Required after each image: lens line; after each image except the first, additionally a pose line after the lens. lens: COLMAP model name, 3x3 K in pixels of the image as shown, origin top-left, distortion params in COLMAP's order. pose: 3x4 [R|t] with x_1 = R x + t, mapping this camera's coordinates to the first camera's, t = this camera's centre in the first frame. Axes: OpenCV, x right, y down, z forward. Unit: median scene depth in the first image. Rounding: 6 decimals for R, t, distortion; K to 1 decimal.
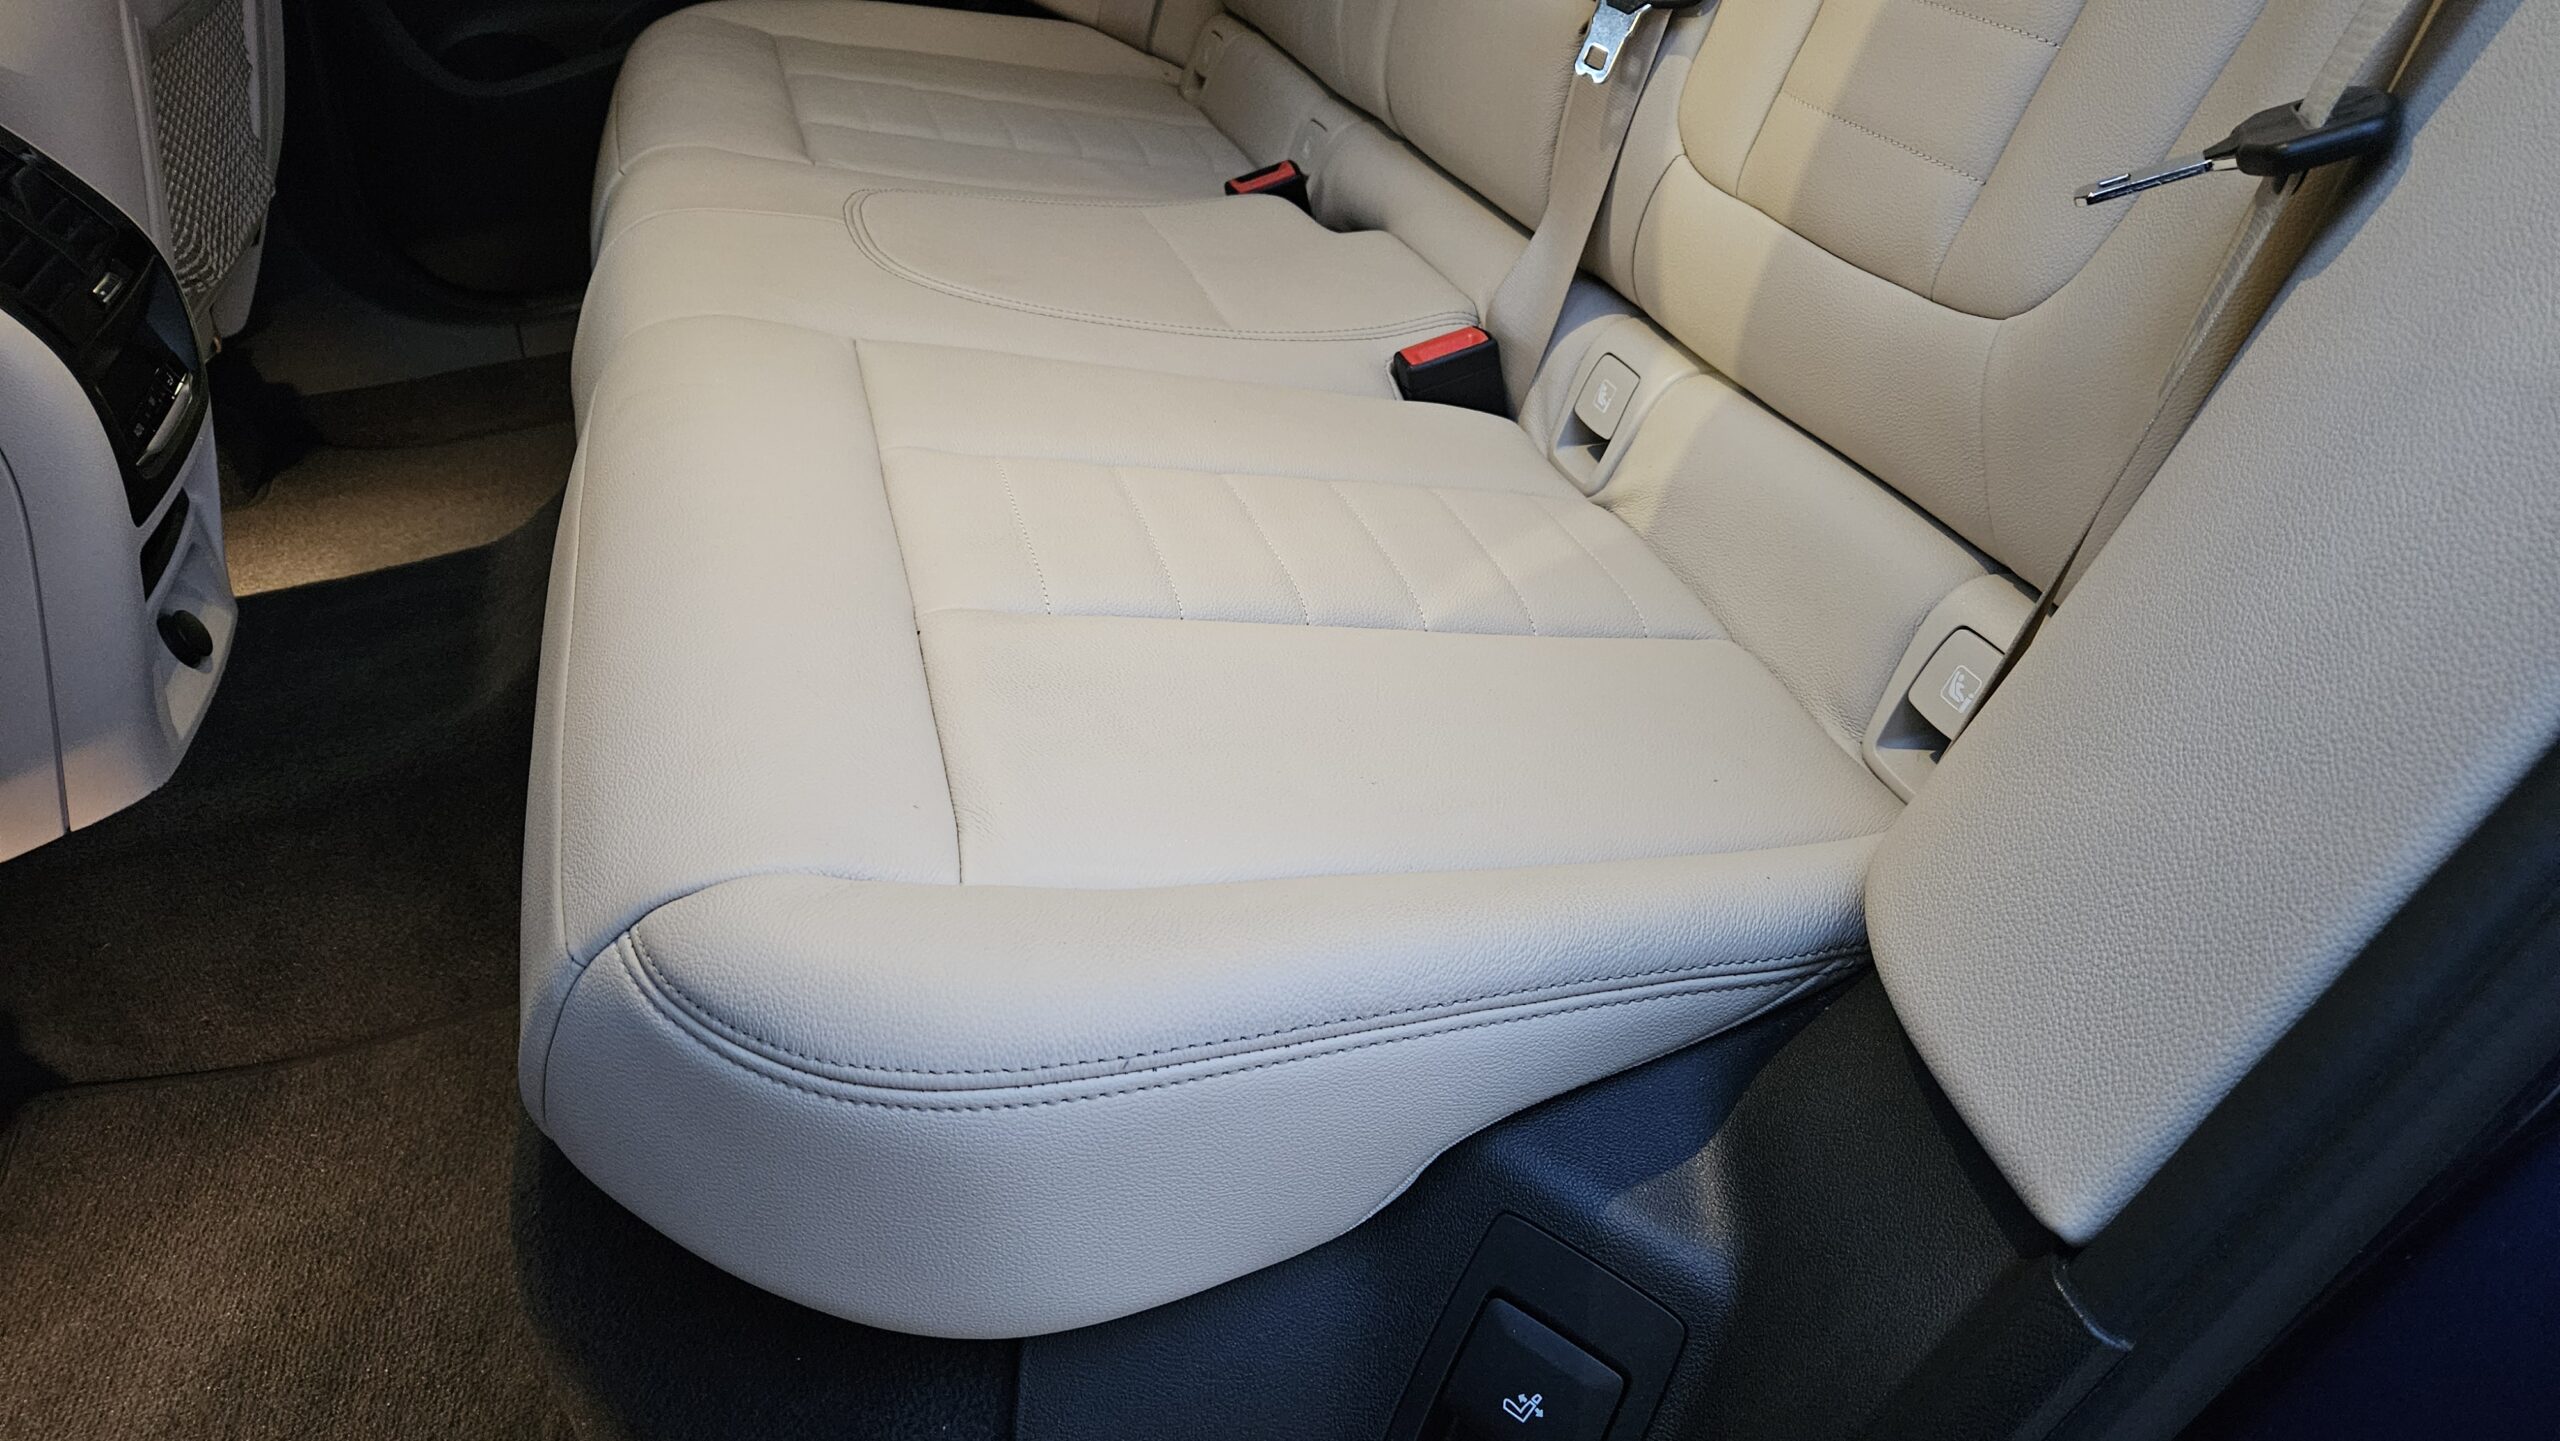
lens RADIAL K [[1719.6, 0, 1277.3], [0, 1719.6, 760.0], [0, 0, 1]] dist [0.007038, -0.012513]
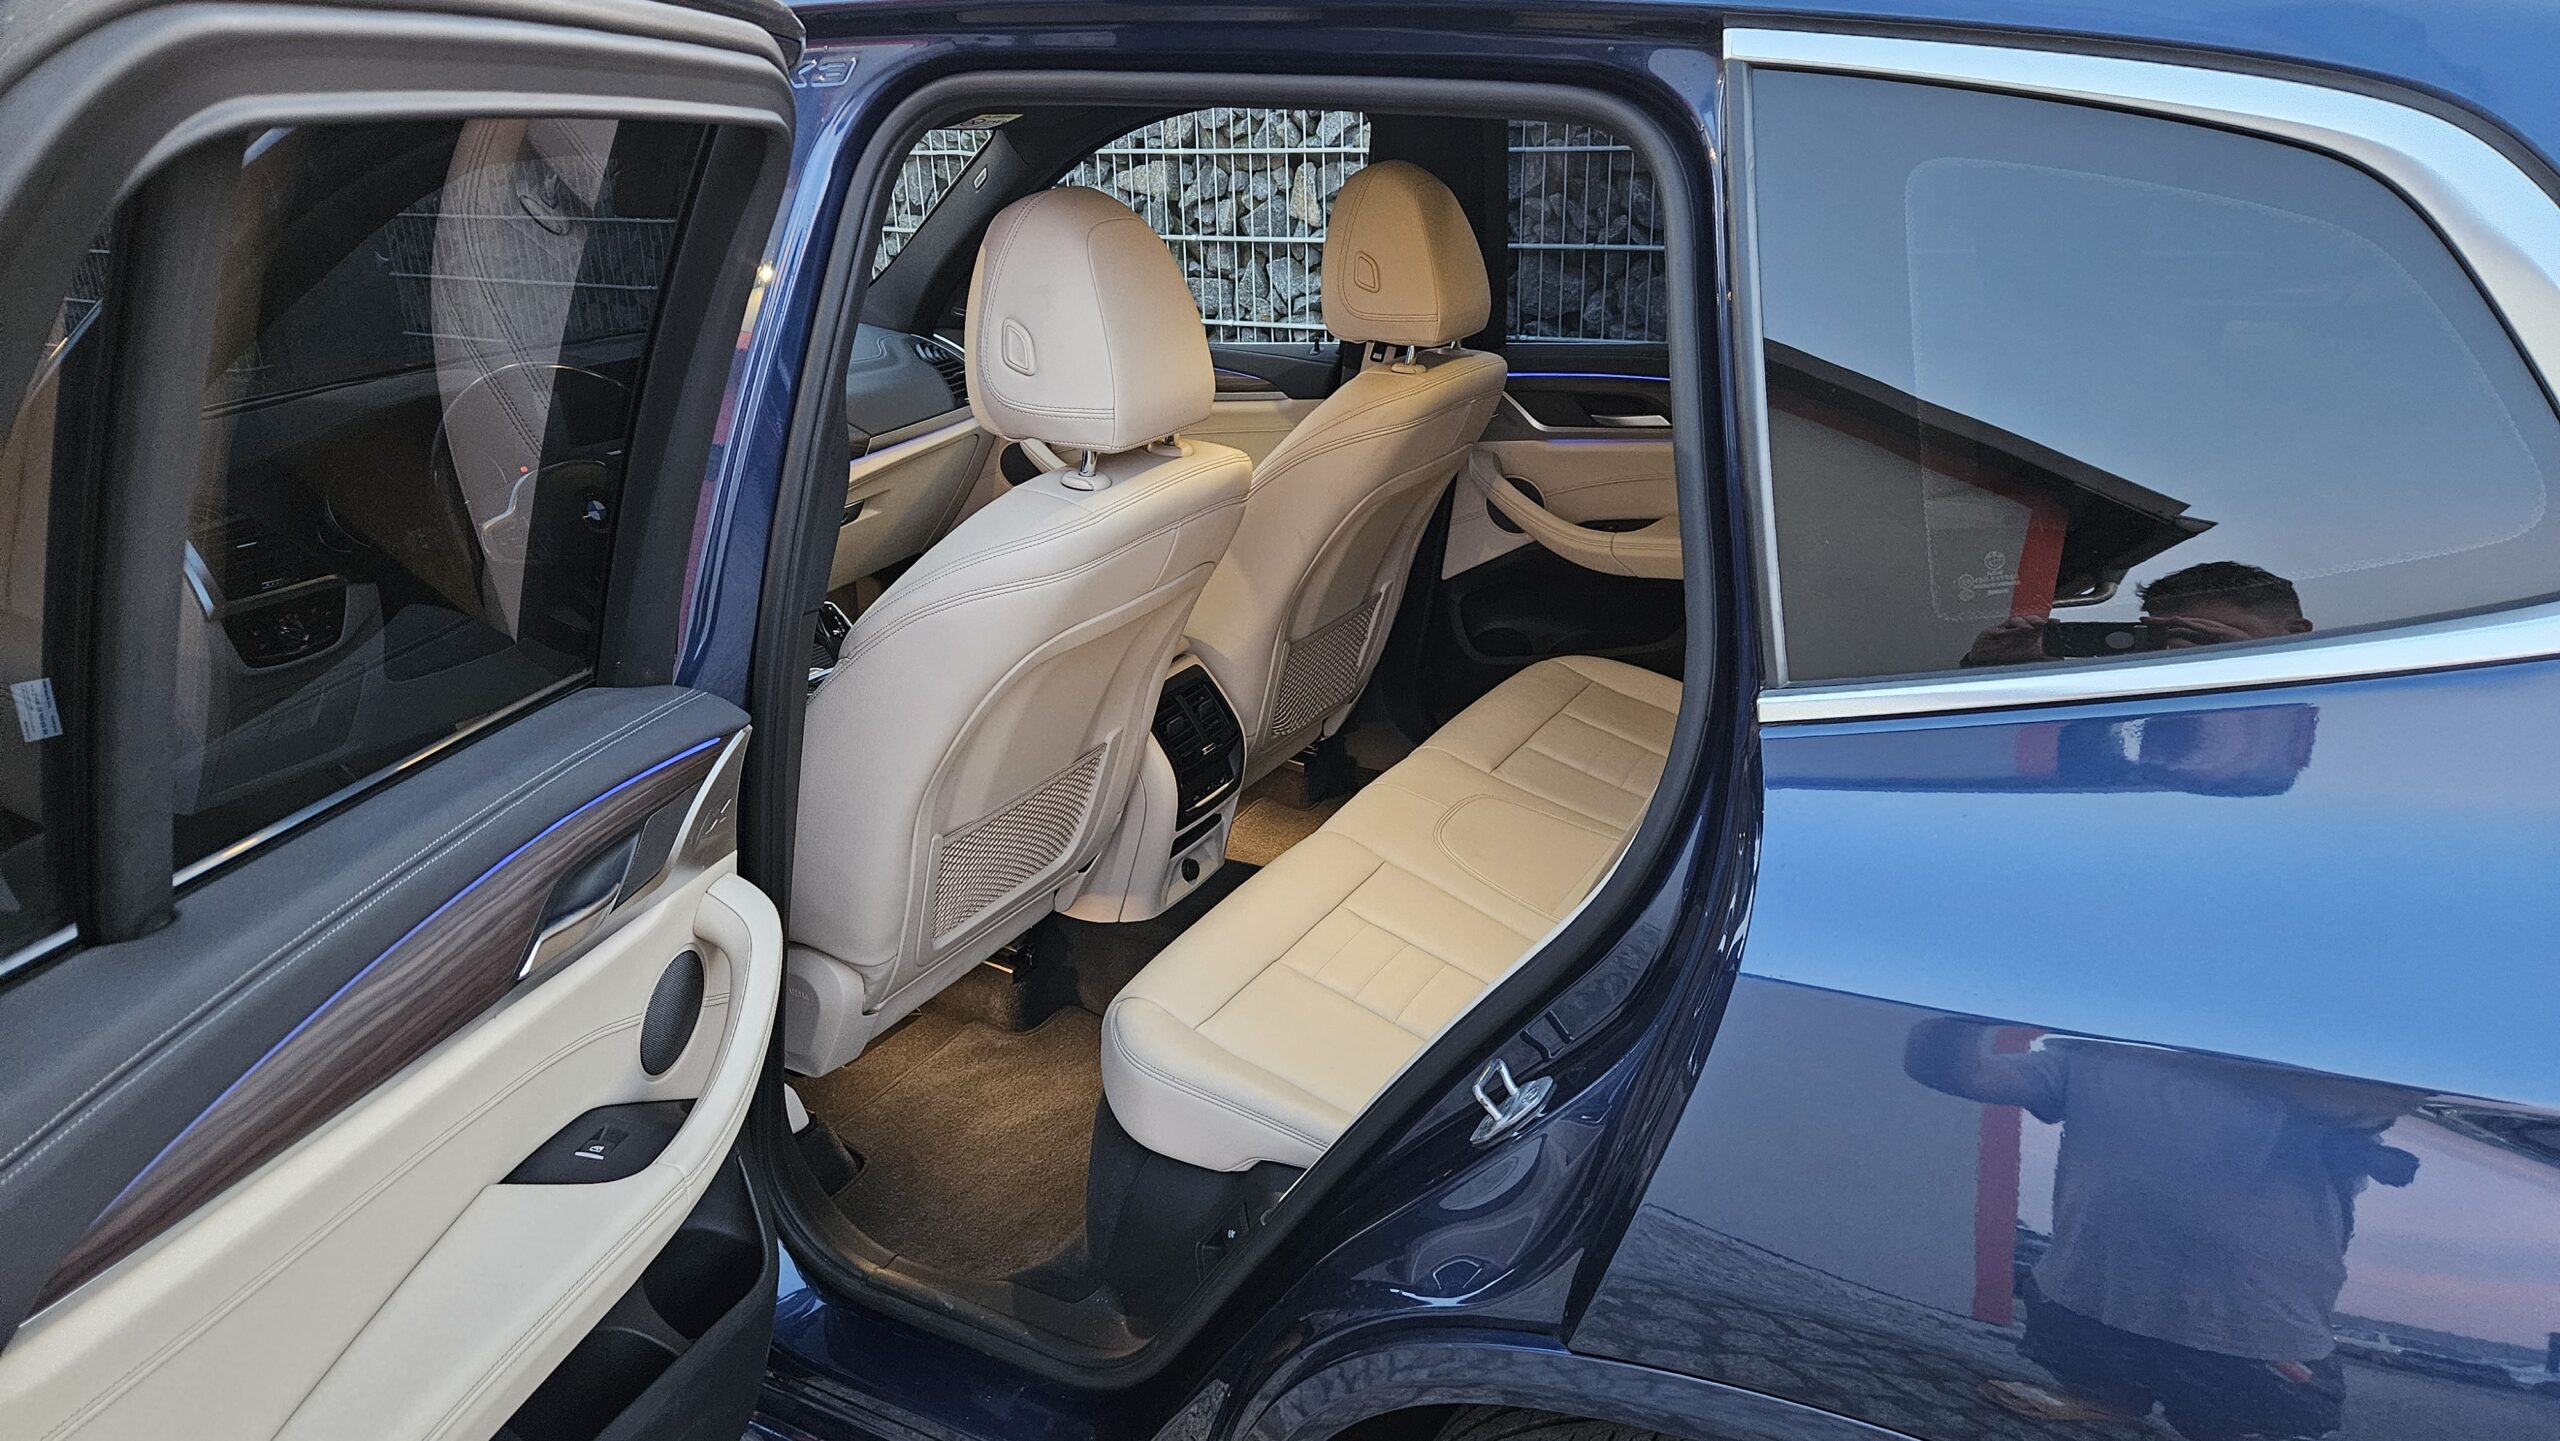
lens RADIAL K [[1719.6, 0, 1282.7], [0, 1719.6, 711.7], [0, 0, 1]] dist [0.007038, -0.012513]
pose [[0.690392, 0.293916, -0.661038, 1.161715], [-0.426090, 0.903647, -0.043224, -0.246002], [0.584641, 0.311504, 0.749106, -0.980373]]
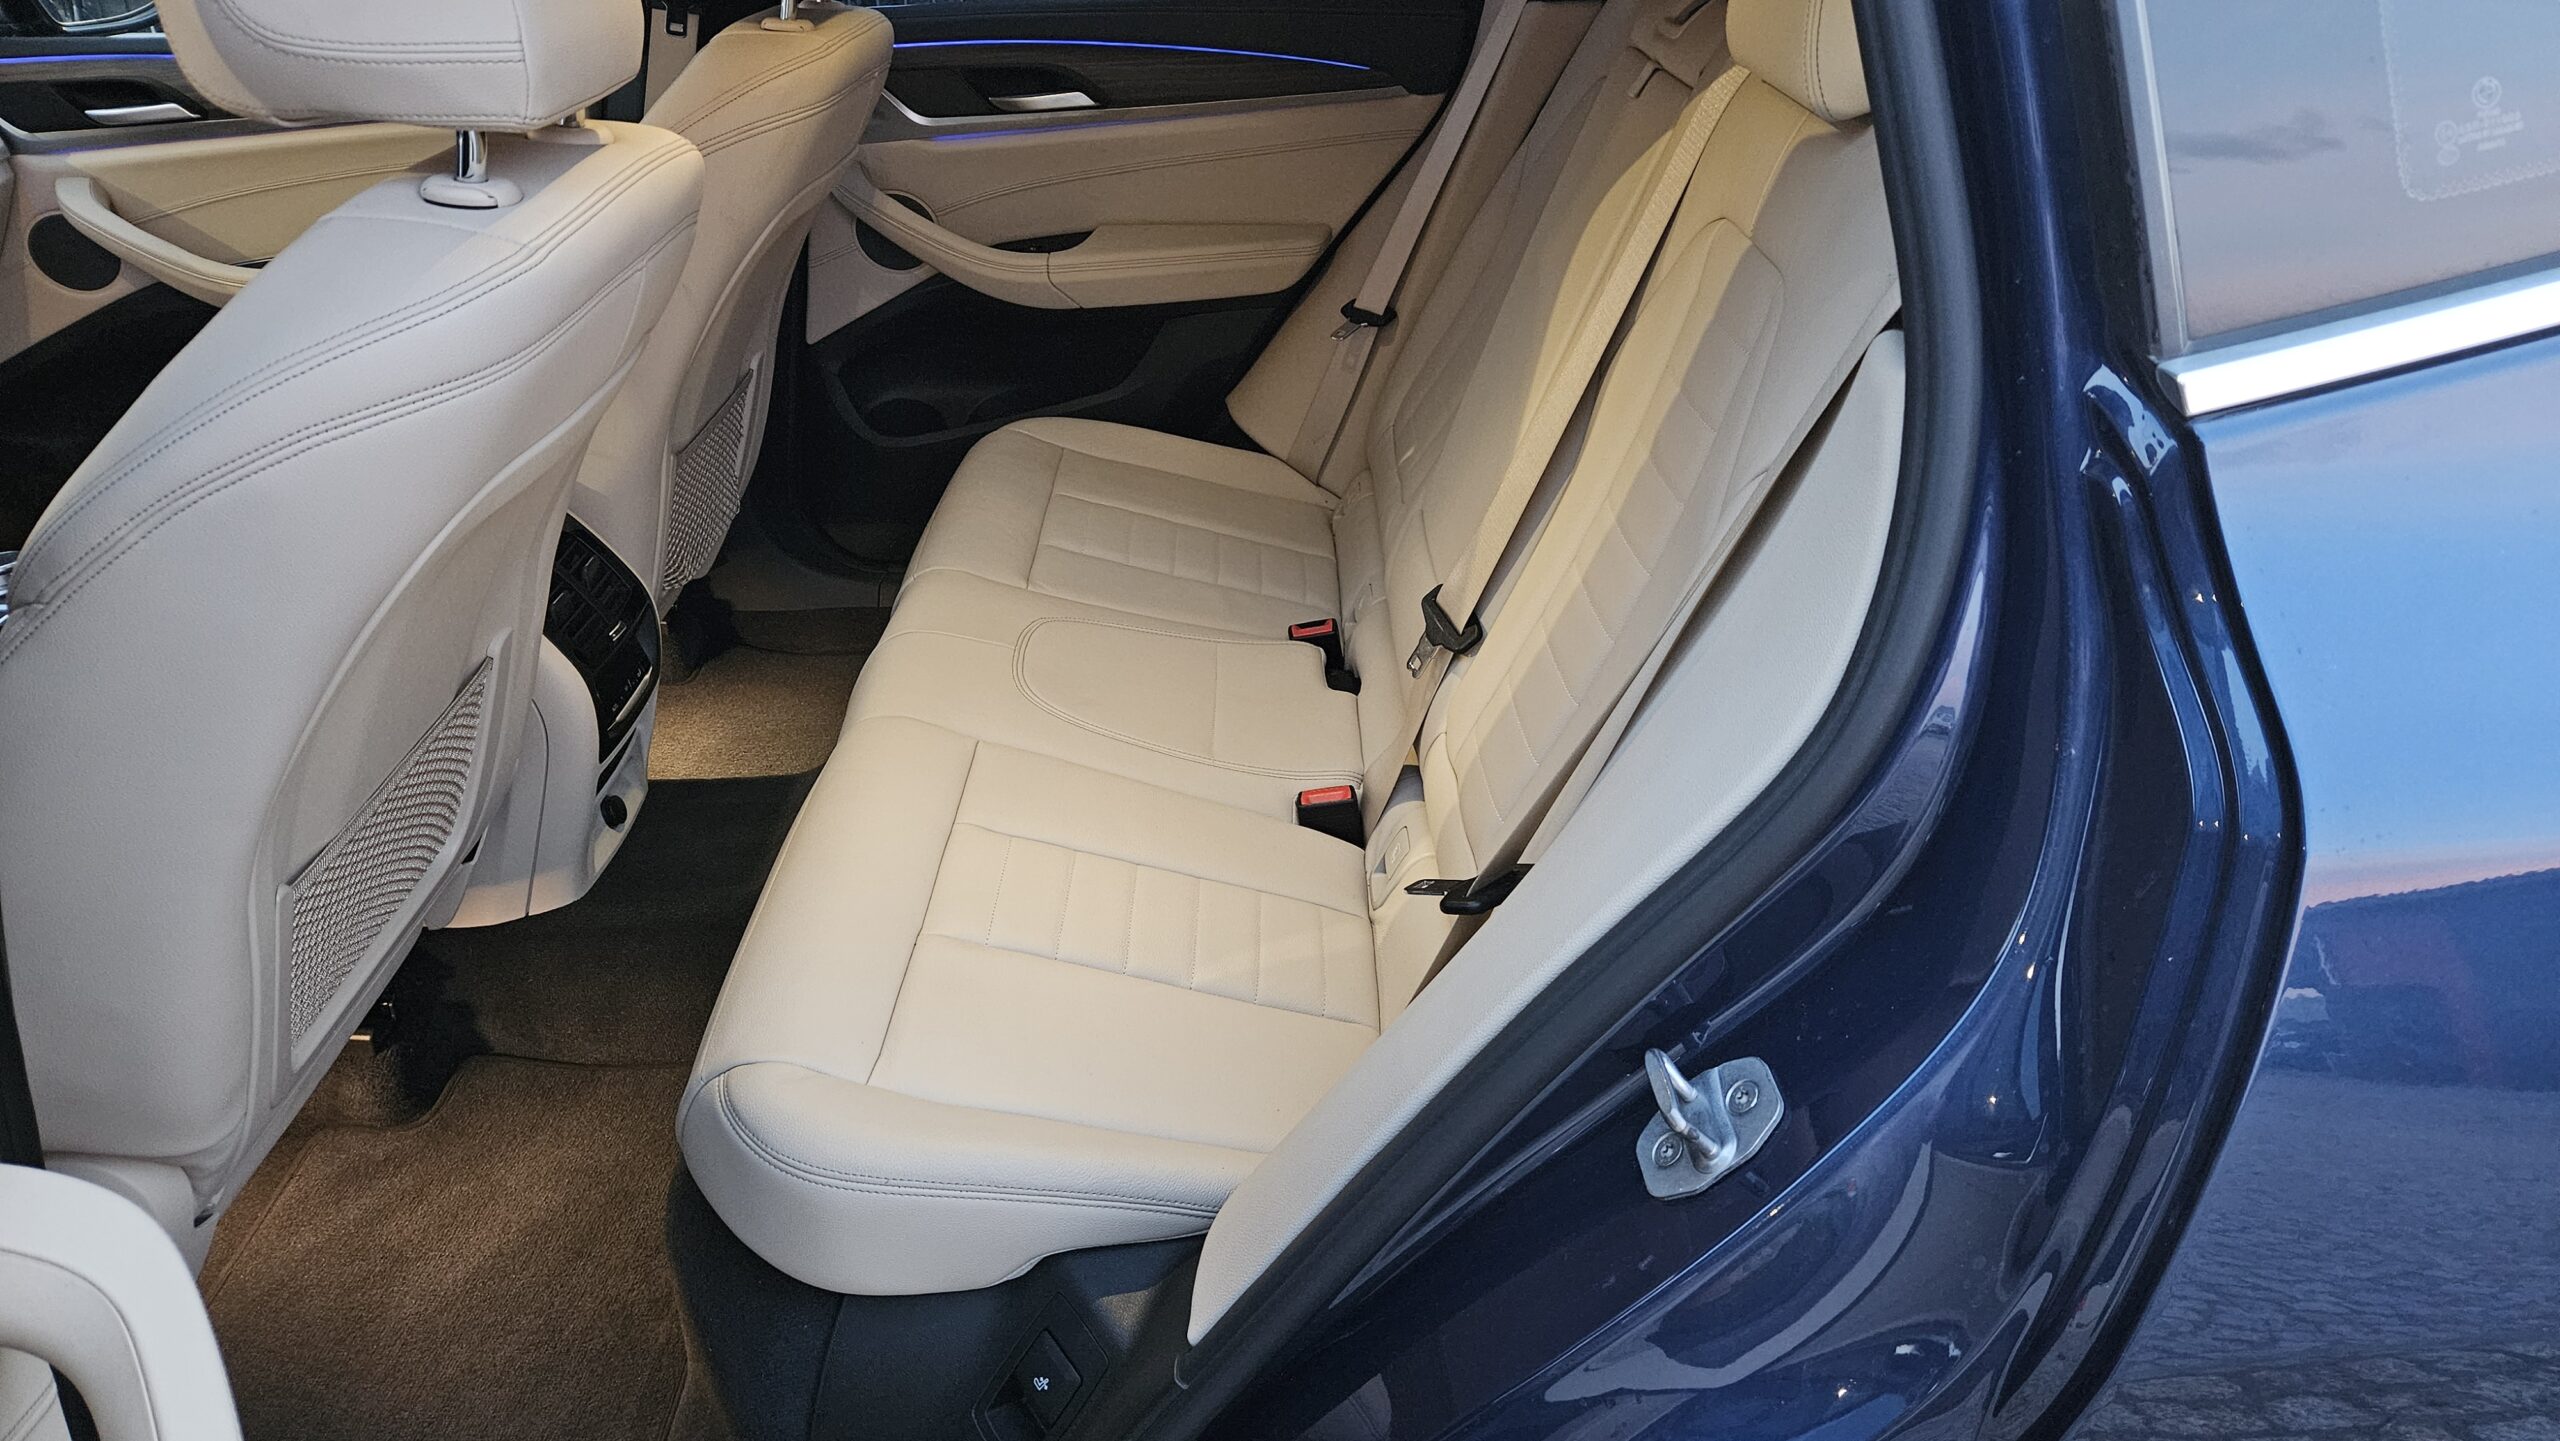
lens RADIAL K [[1719.6, 0, 1301.4], [0, 1719.6, 710.2], [0, 0, 1]] dist [0.007038, -0.012513]
pose [[0.960879, 0.184564, -0.206515, 0.399559], [-0.204401, 0.975689, -0.079064, -0.186062], [0.186903, 0.118183, 0.975244, -0.617934]]
